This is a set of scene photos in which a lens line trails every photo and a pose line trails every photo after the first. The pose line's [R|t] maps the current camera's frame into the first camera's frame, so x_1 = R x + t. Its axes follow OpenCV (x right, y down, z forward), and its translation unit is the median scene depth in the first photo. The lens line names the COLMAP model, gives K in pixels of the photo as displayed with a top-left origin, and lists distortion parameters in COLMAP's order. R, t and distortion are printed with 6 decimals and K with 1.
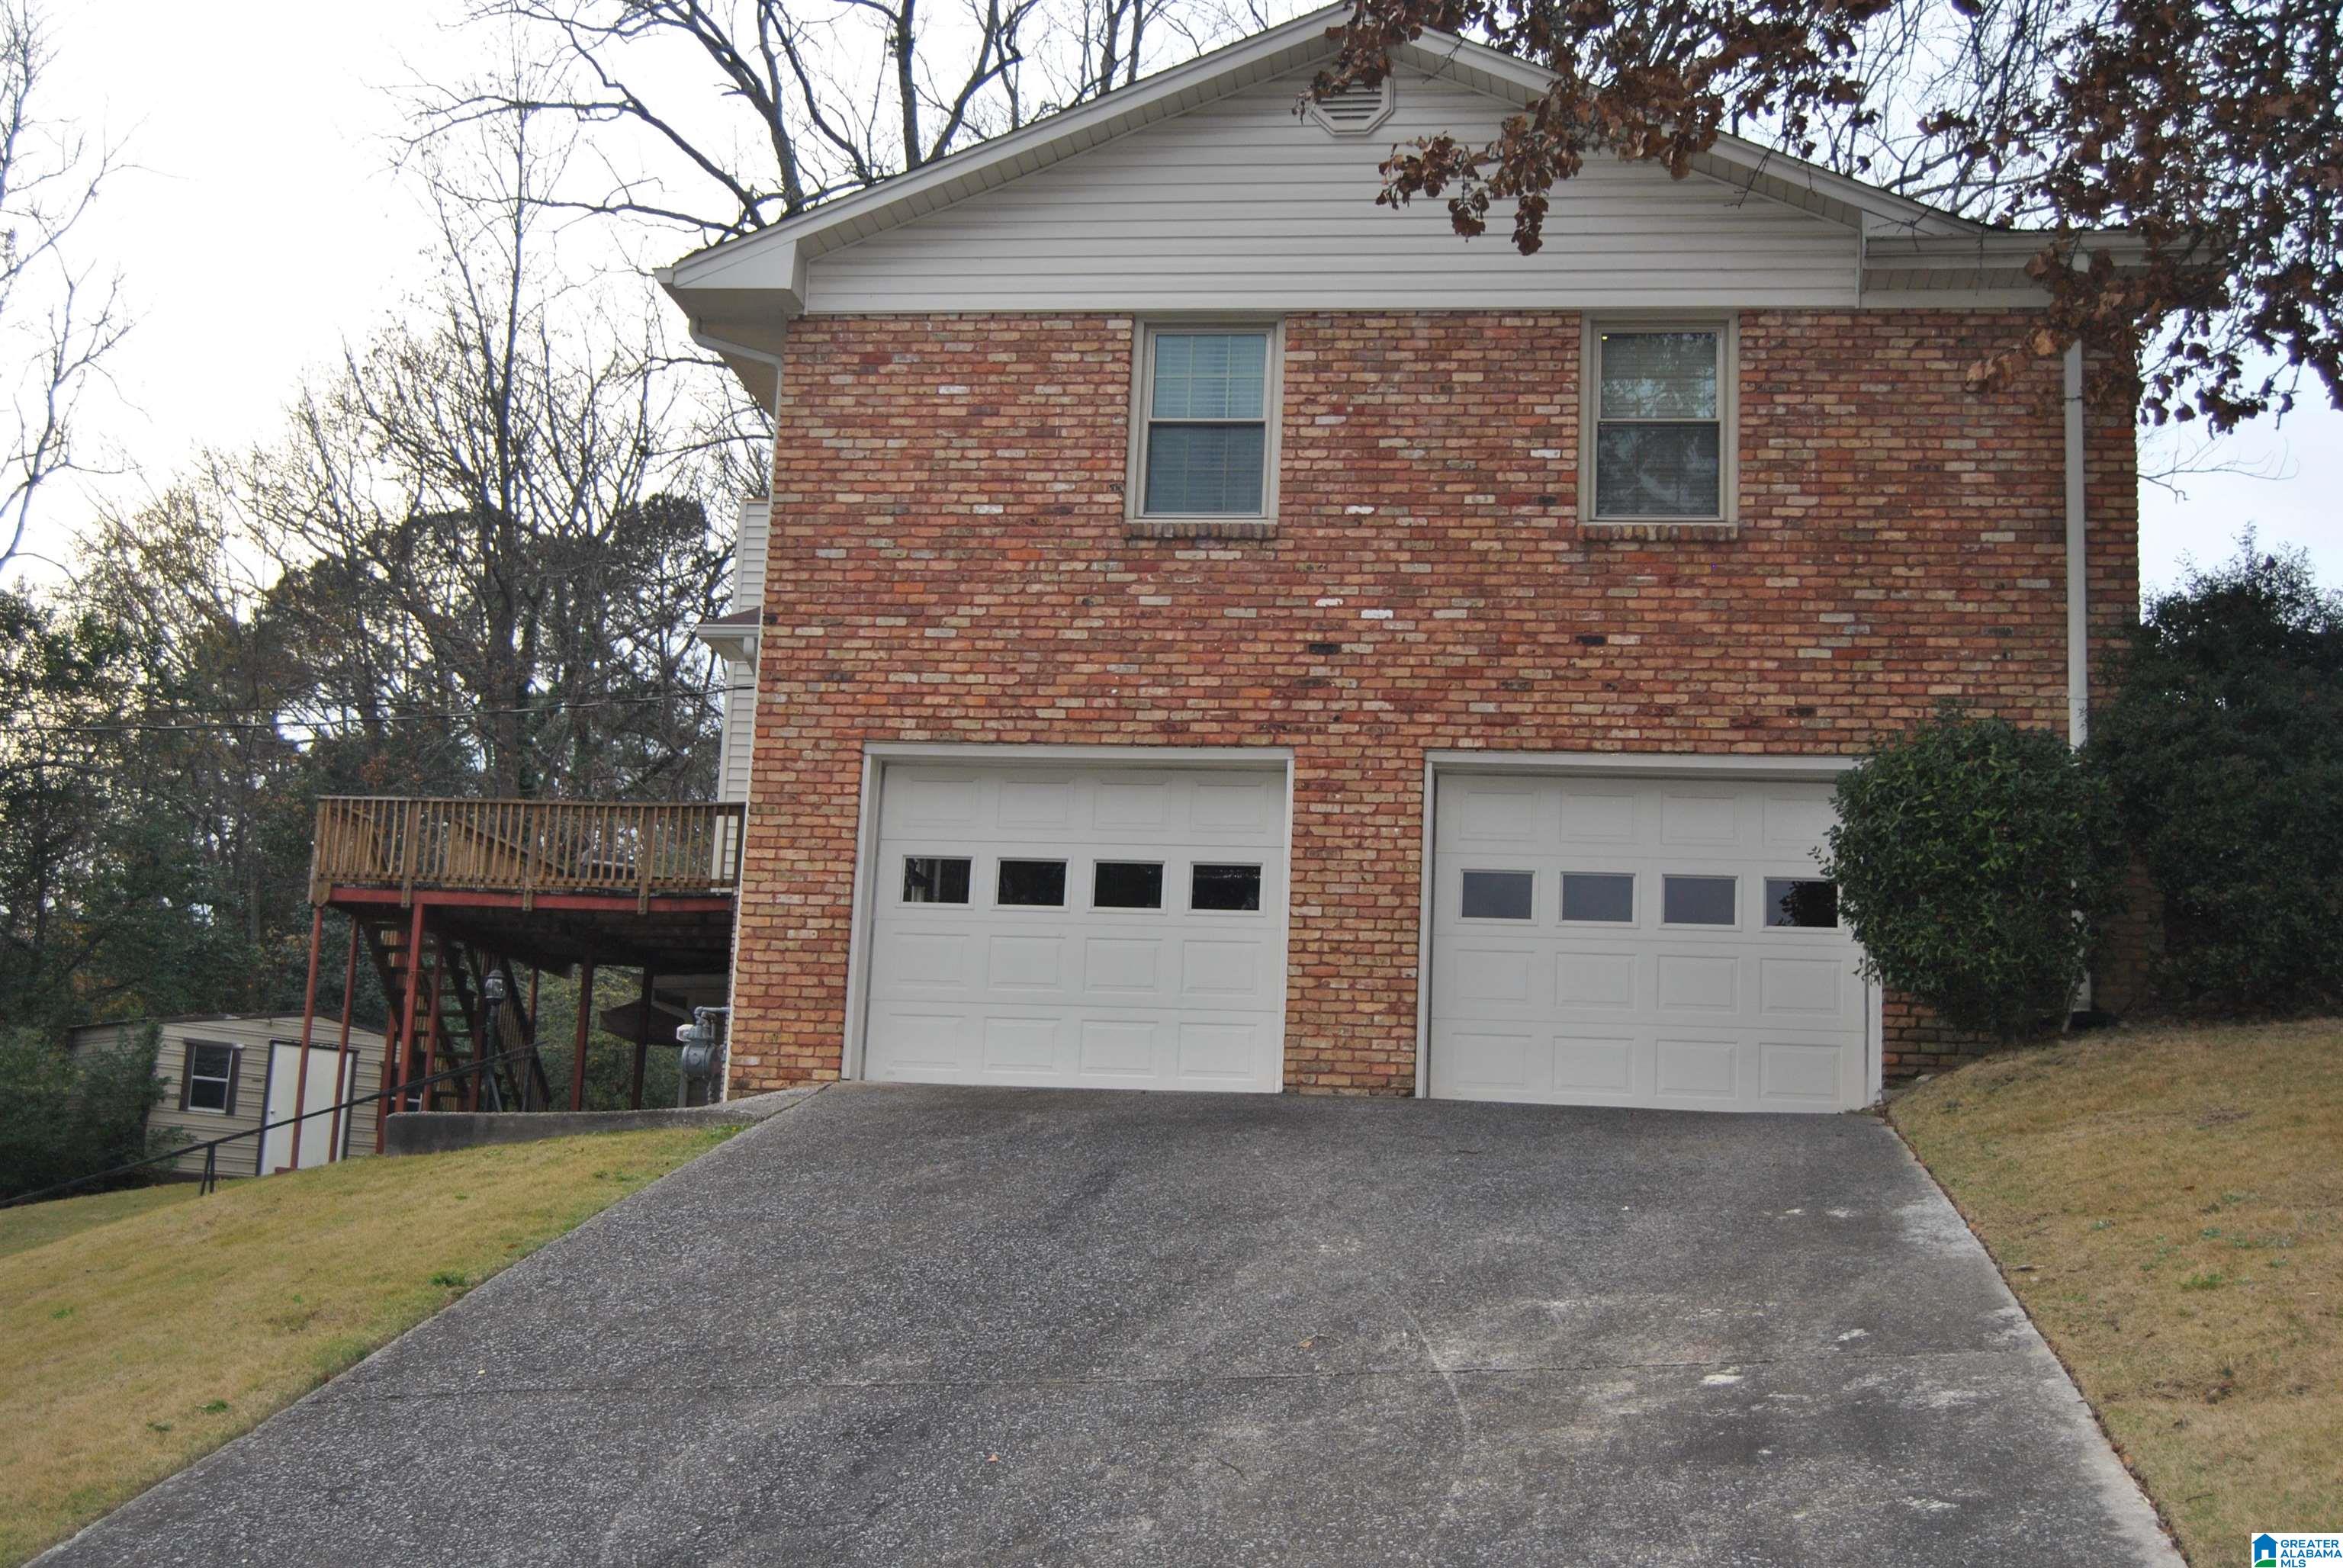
lens RADIAL K [[2815.4, 0, 1169.5], [0, 2815.4, 785.9], [0, 0, 1]] dist [-0.051485, 0.000000]
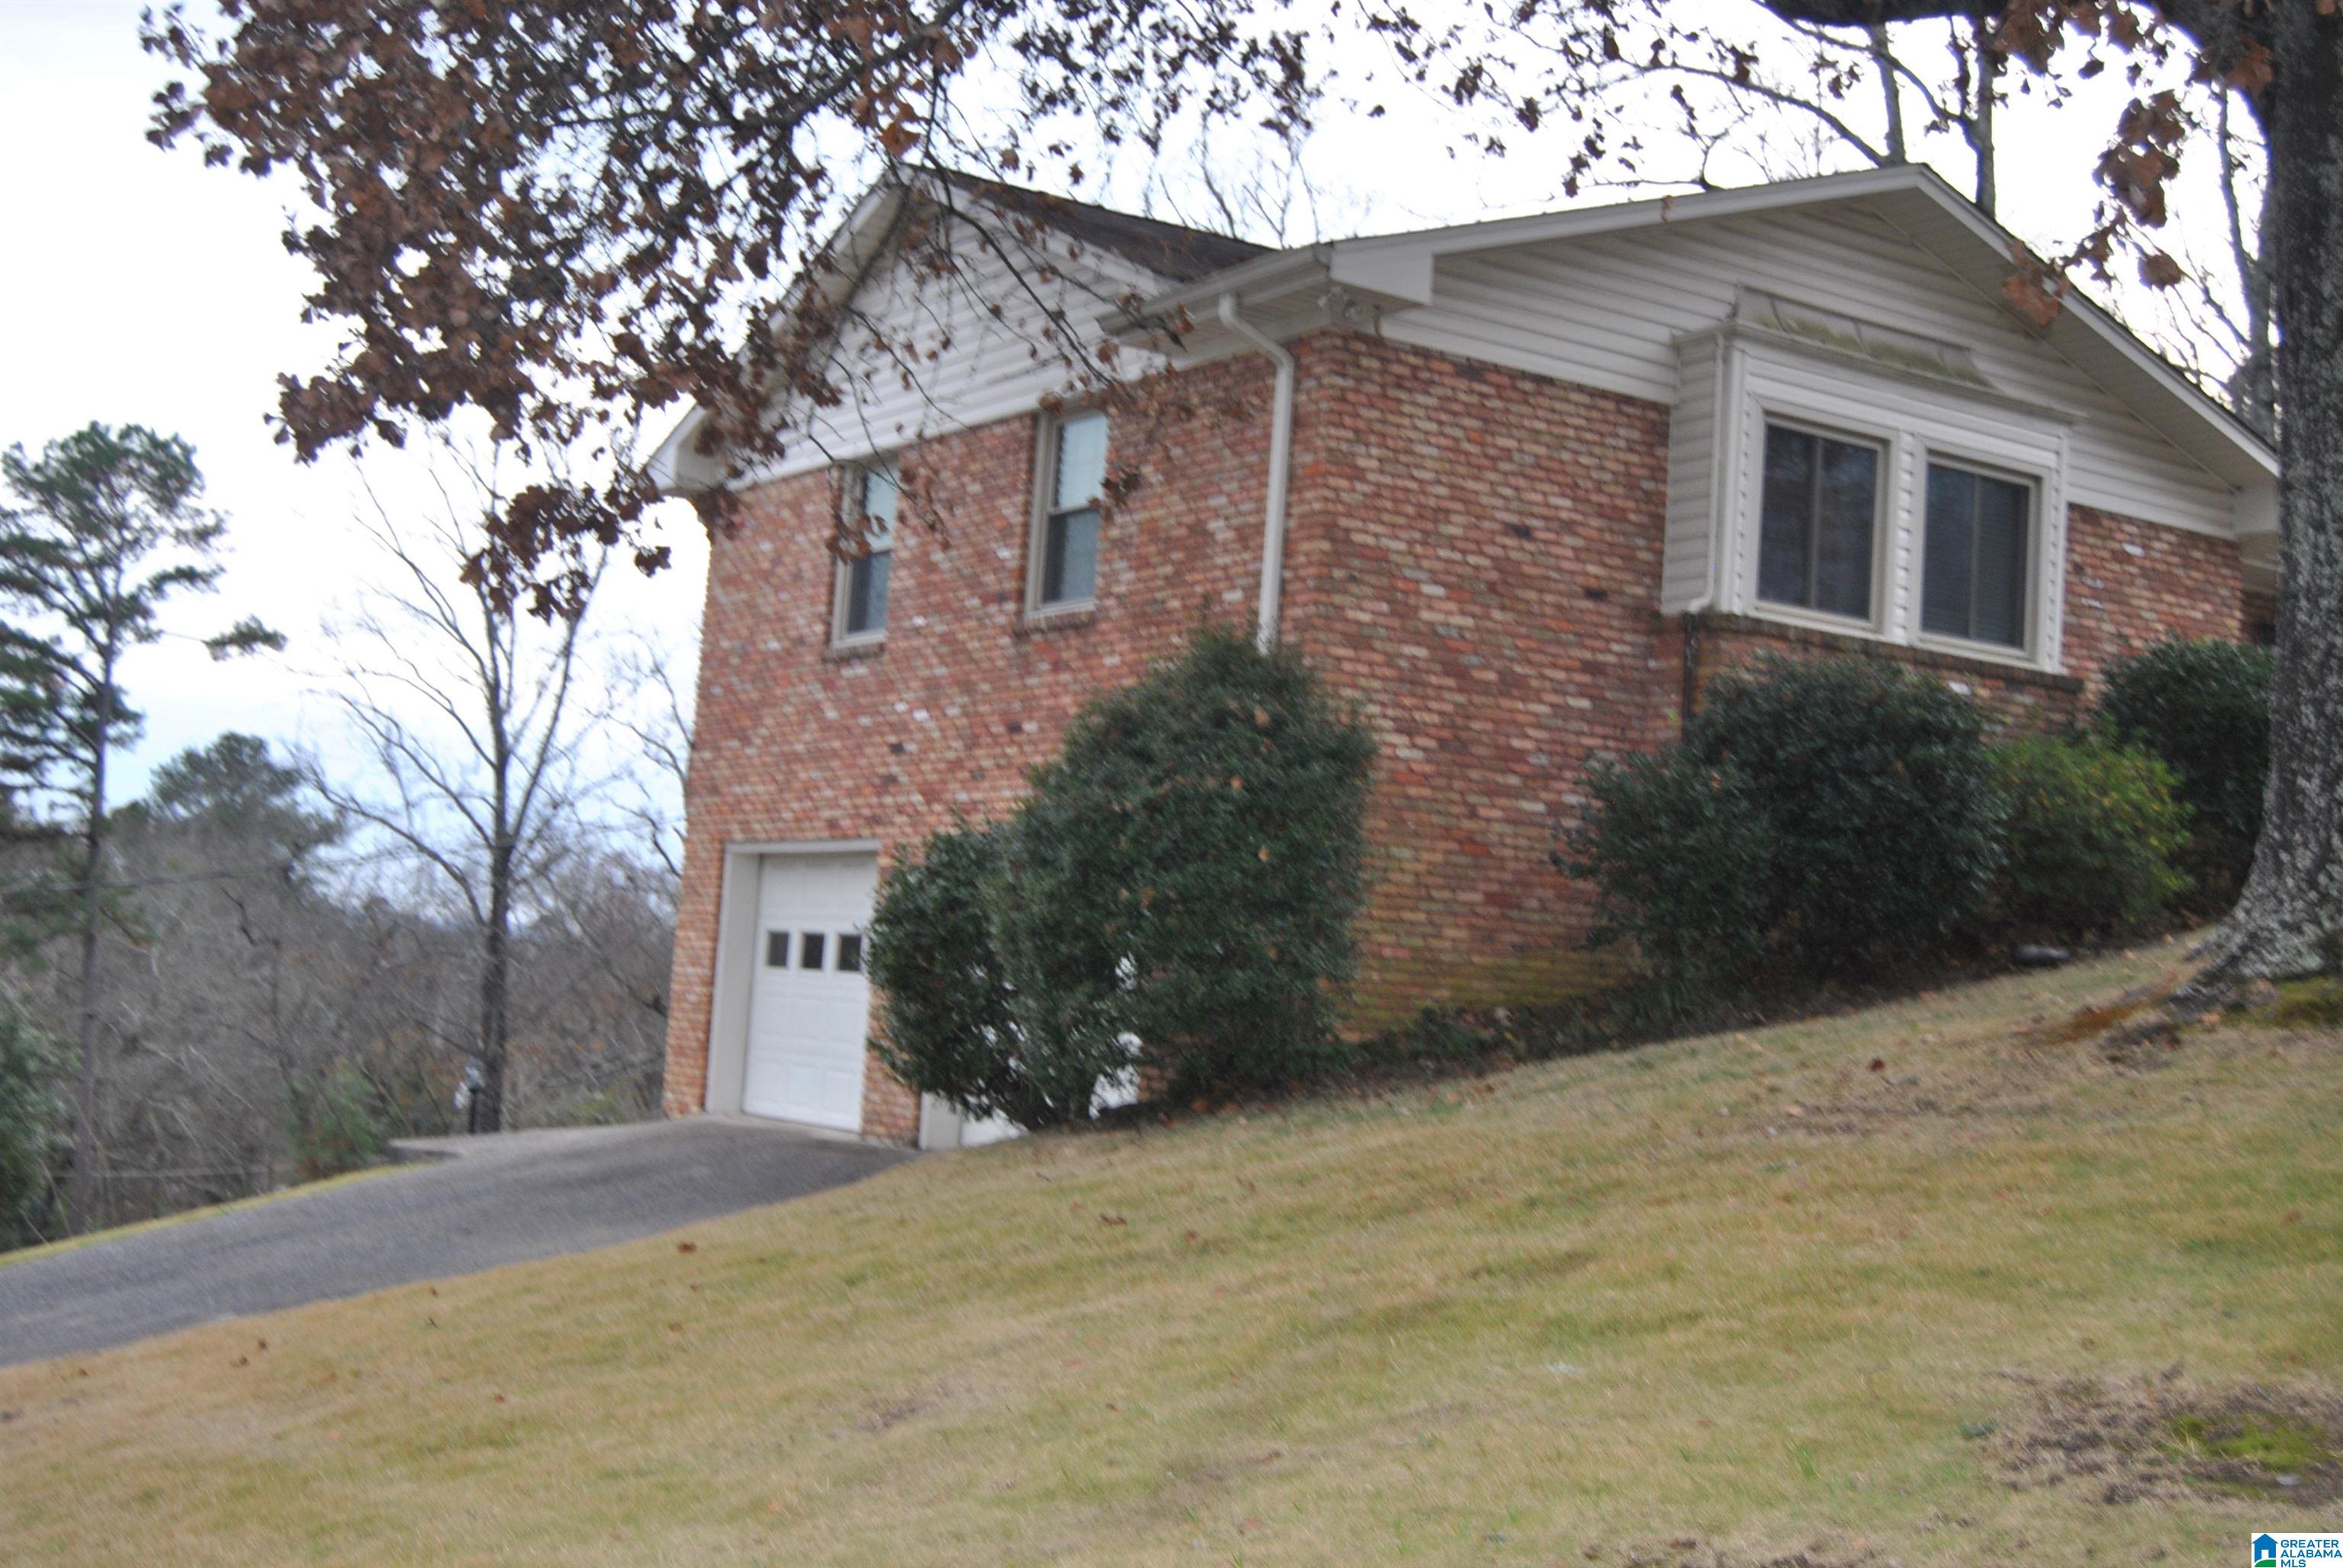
lens RADIAL K [[2815.4, 0, 1169.9], [0, 2815.4, 773.7], [0, 0, 1]] dist [-0.051485, 0.000000]
pose [[0.665510, -0.064011, -0.743639, 0.960938], [0.113080, 0.993462, 0.015685, -0.043501], [0.737773, -0.094529, 0.668398, 0.312660]]
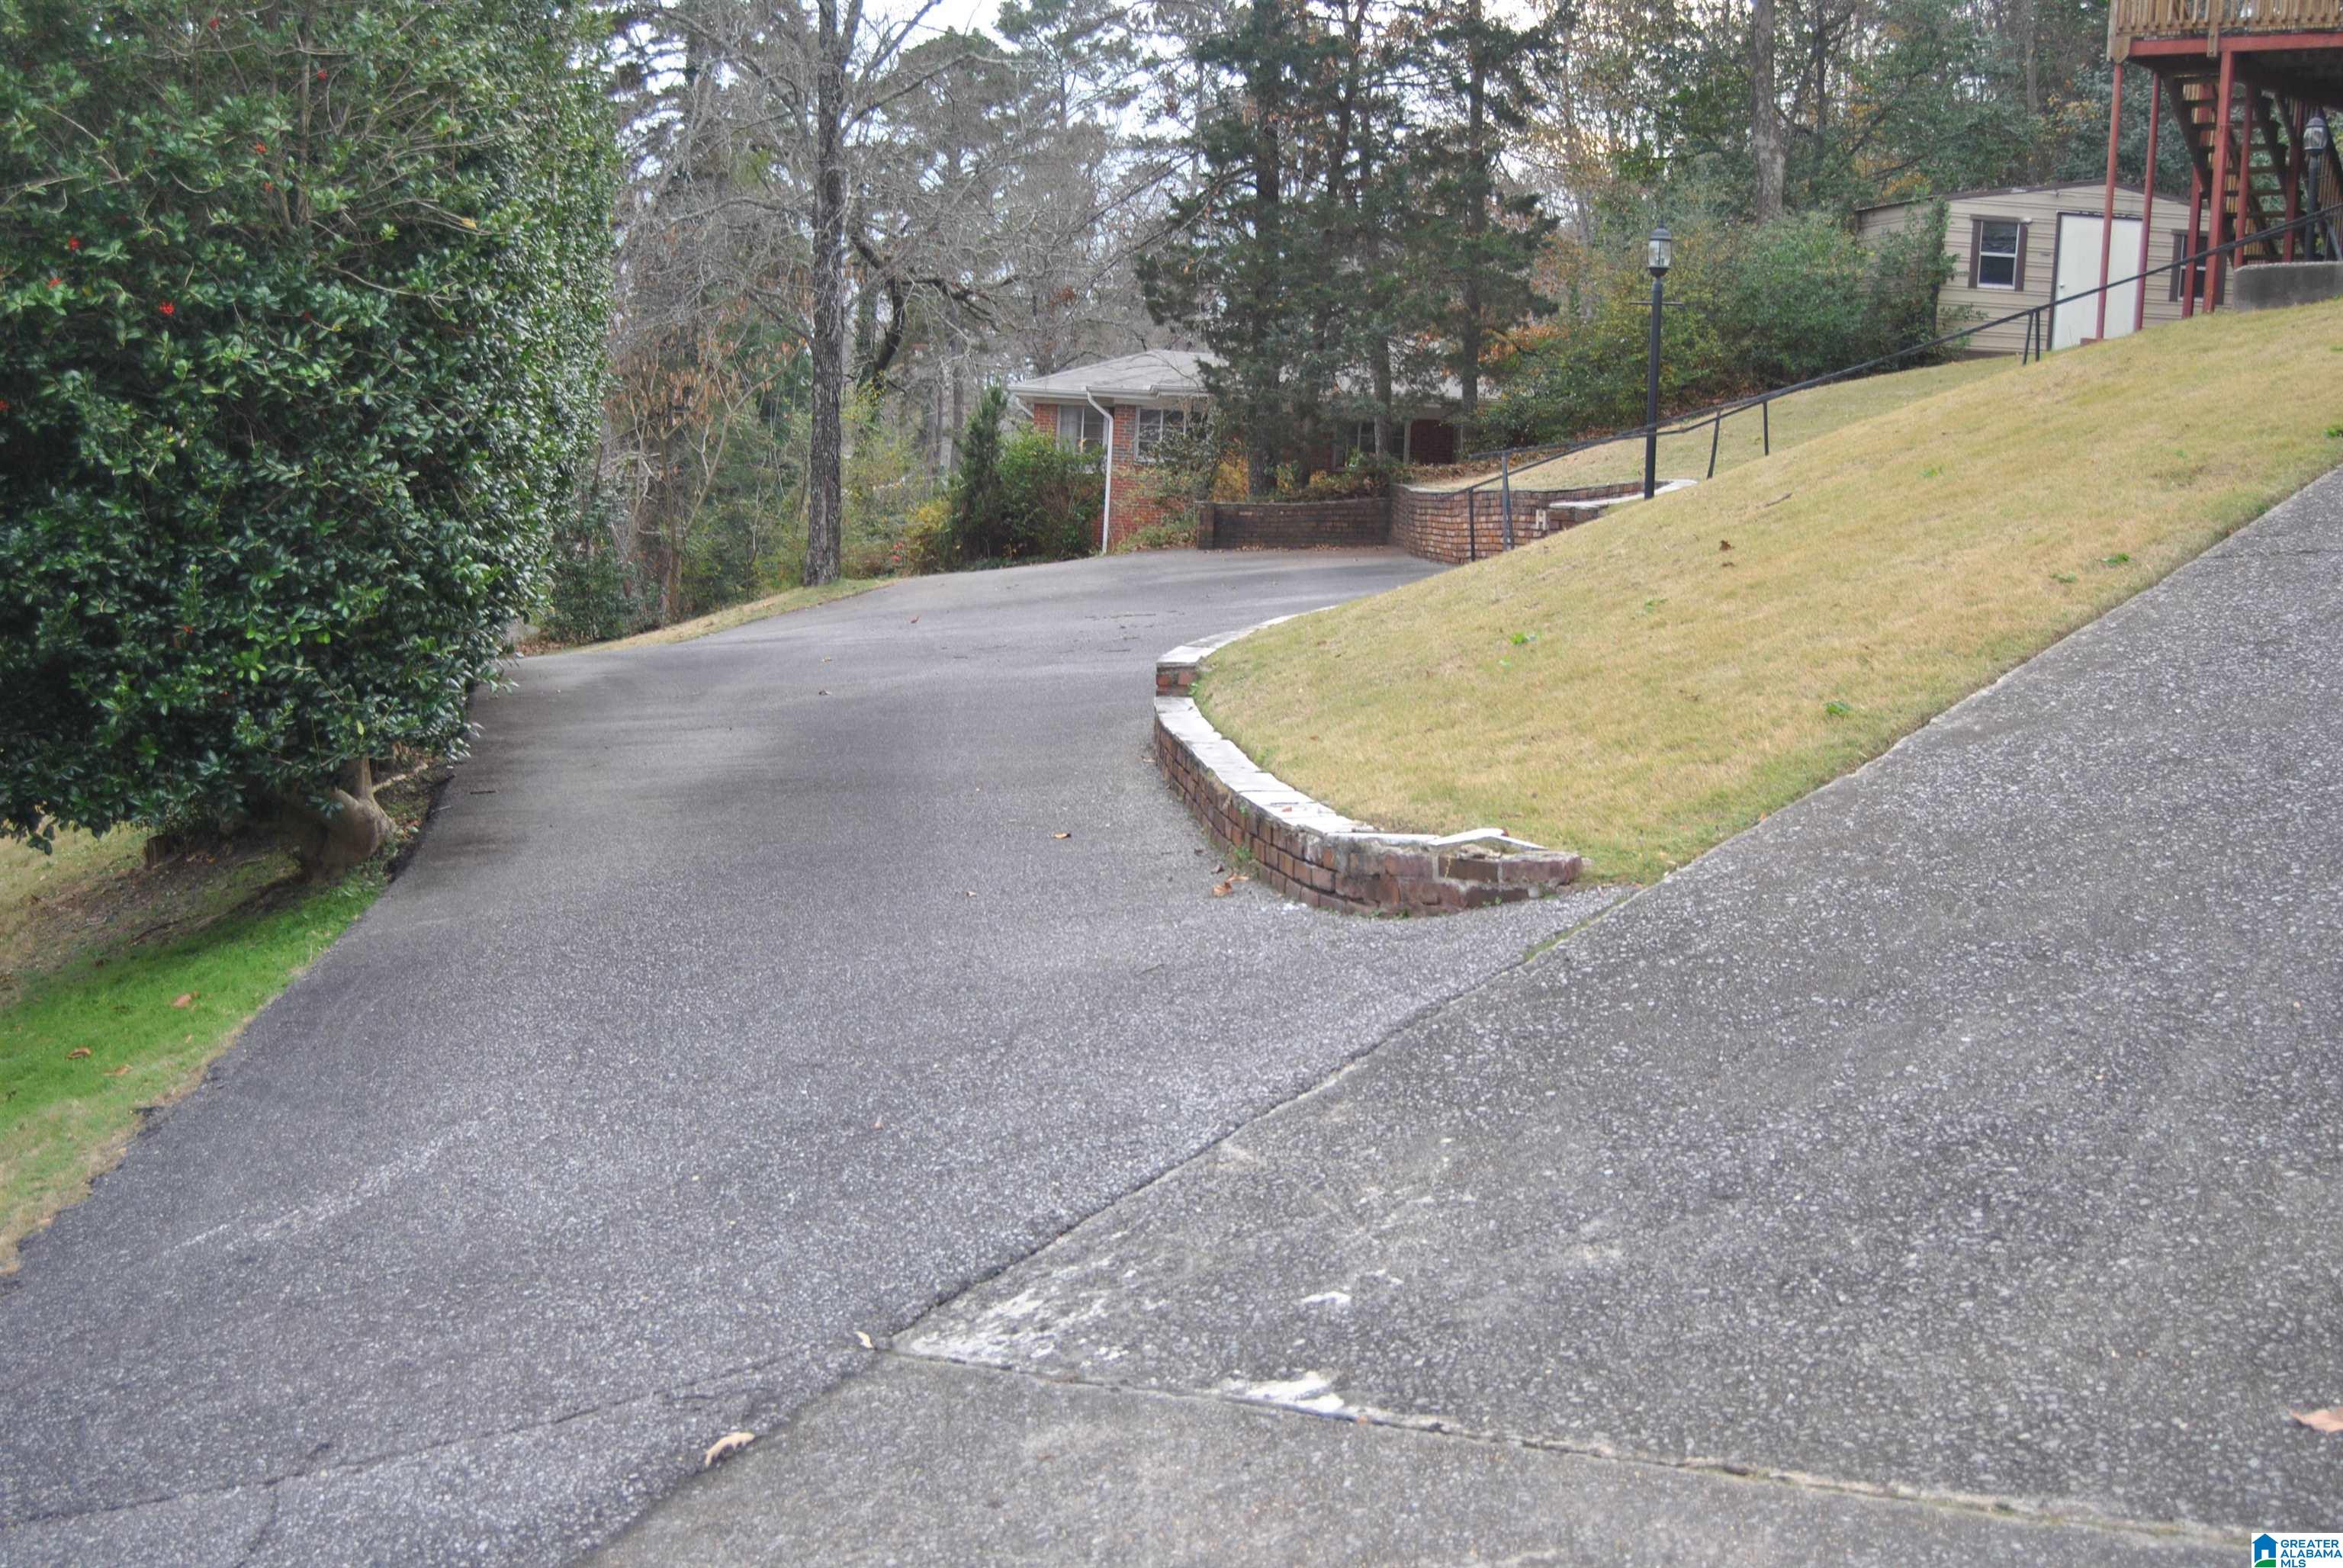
lens RADIAL K [[2815.4, 0, 1166.9], [0, 2815.4, 790.1], [0, 0, 1]] dist [-0.051485, 0.000000]
pose [[0.825162, 0.060370, -0.561661, -0.037634], [0.102621, 0.961709, 0.254134, 0.010725], [0.555497, -0.267340, 0.787370, 0.015667]]
